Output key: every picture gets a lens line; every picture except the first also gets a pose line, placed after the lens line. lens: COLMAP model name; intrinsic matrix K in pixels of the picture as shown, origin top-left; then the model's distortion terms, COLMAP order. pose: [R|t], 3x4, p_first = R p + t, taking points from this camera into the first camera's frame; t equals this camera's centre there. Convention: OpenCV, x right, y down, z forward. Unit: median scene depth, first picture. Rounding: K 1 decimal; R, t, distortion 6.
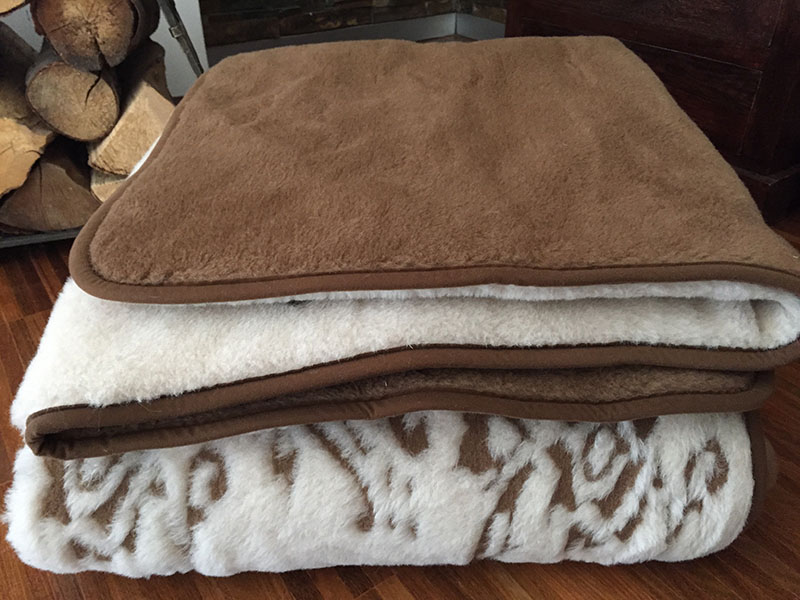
lens RADIAL K [[688.9, 0, 412.6], [0, 688.9, 296.4], [0, 0, 1]] dist [0.093662, -0.156429]
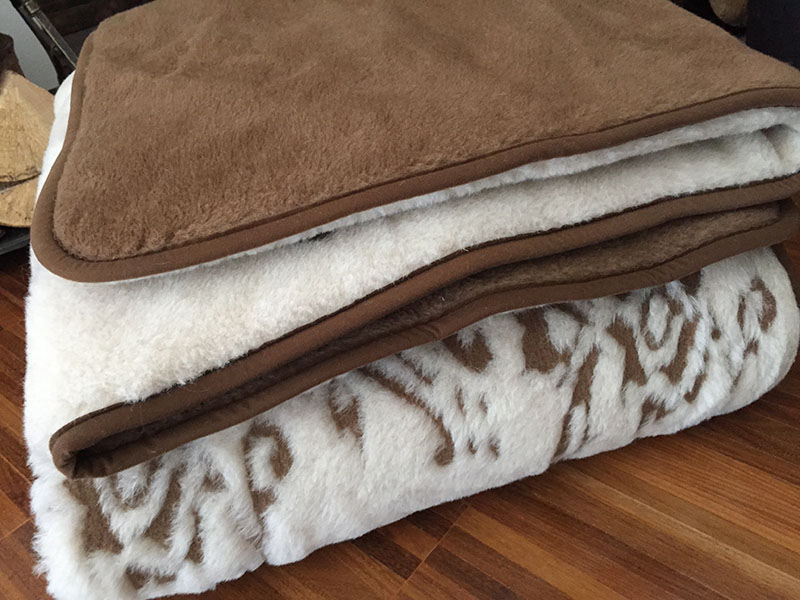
lens RADIAL K [[688.9, 0, 412.6], [0, 688.9, 296.4], [0, 0, 1]] dist [0.093662, -0.156429]
pose [[0.956512, -0.243093, 0.161216, -0.209558], [0.236053, 0.969775, 0.061766, 0.054454], [-0.171358, -0.021024, 0.984984, 0.105000]]
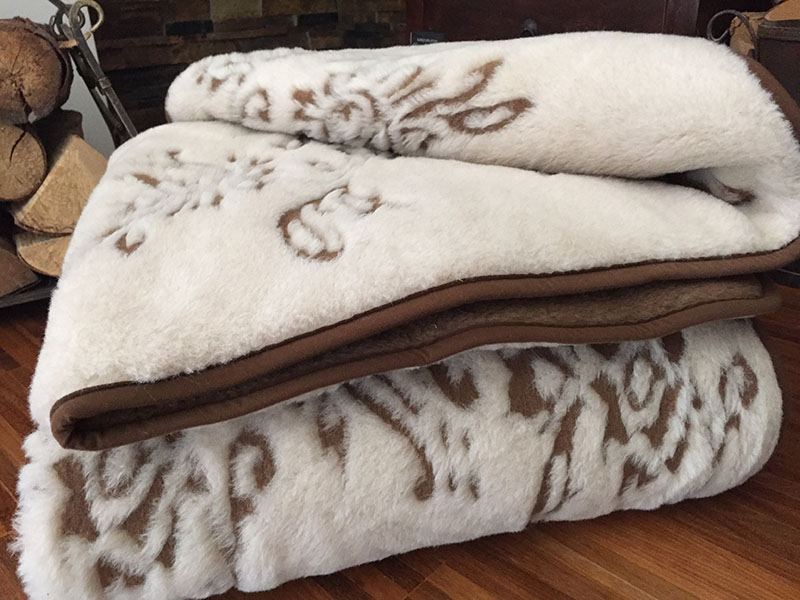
lens RADIAL K [[688.9, 0, 412.6], [0, 688.9, 296.4], [0, 0, 1]] dist [0.093662, -0.156429]
pose [[0.977599, -0.115906, 0.175688, -0.221682], [0.141316, 0.980047, -0.139776, 0.202771], [-0.155982, 0.161473, 0.974472, 0.047441]]
